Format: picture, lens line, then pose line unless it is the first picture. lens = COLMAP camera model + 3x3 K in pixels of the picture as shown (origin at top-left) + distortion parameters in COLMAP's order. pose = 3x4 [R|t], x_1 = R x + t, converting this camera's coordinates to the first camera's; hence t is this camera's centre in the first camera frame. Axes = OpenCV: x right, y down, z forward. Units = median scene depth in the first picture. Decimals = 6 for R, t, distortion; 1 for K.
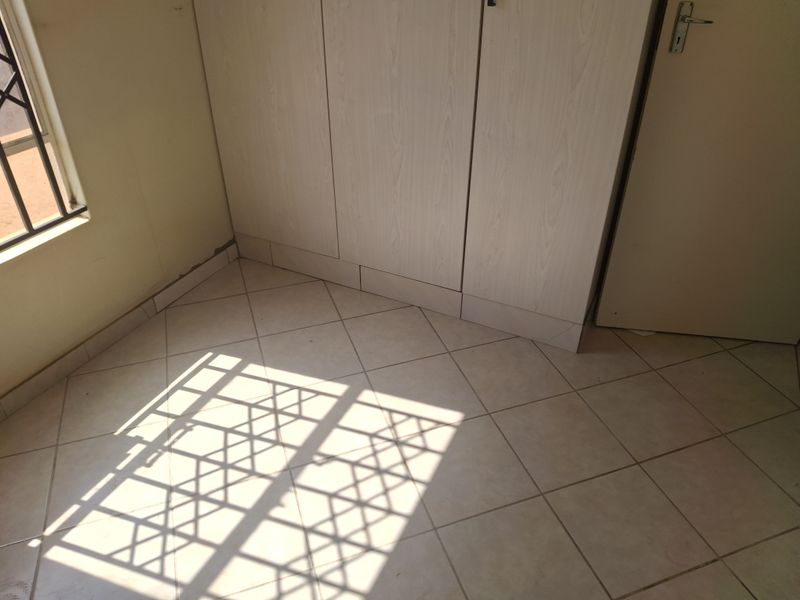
lens RADIAL K [[595.3, 0, 387.4], [0, 595.3, 296.8], [0, 0, 1]] dist [0.071929, -0.141801]
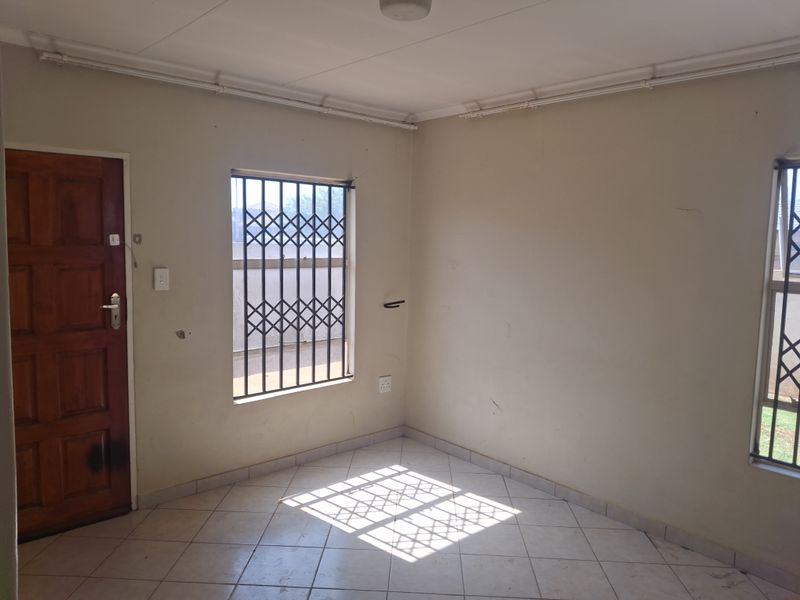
lens RADIAL K [[595.3, 0, 387.4], [0, 595.3, 296.8], [0, 0, 1]] dist [0.071929, -0.141801]
pose [[0.925101, 0.061543, -0.374702, 0.327581], [-0.228964, 0.877617, -0.421145, 0.407084], [0.302926, 0.475395, 0.825976, -0.716613]]
